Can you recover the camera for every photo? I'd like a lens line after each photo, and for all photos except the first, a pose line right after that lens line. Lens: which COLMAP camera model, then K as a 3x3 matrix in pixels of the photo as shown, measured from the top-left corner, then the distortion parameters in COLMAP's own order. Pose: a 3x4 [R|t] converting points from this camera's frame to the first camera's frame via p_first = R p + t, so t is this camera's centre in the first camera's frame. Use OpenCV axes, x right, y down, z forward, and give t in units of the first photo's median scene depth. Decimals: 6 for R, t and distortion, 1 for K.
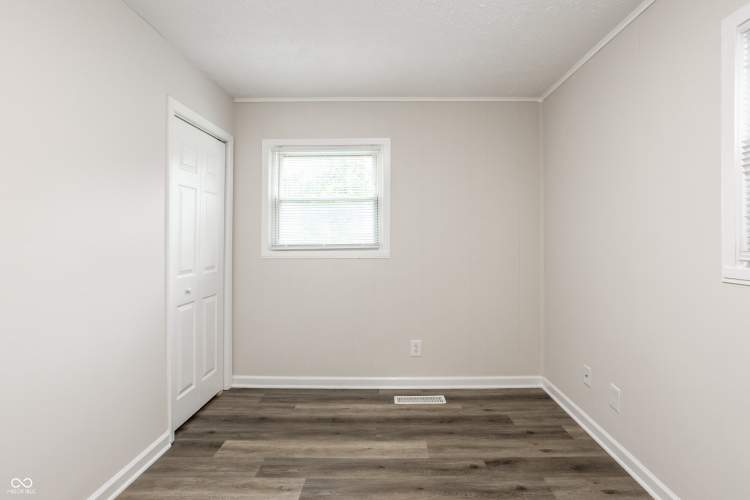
lens RADIAL K [[375.4, 0, 365.7], [0, 375.4, 238.0], [0, 0, 1]] dist [-0.039388, 0.022387]
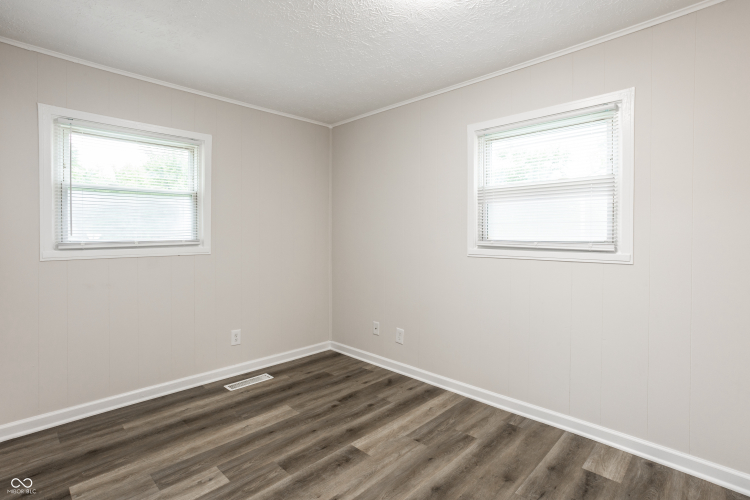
lens RADIAL K [[375.4, 0, 377.3], [0, 375.4, 242.0], [0, 0, 1]] dist [-0.039388, 0.022387]
pose [[0.691184, -0.015077, 0.722522, -0.381696], [-0.000892, 0.999764, 0.021715, -0.000879], [-0.722678, -0.015654, 0.691007, -0.020002]]
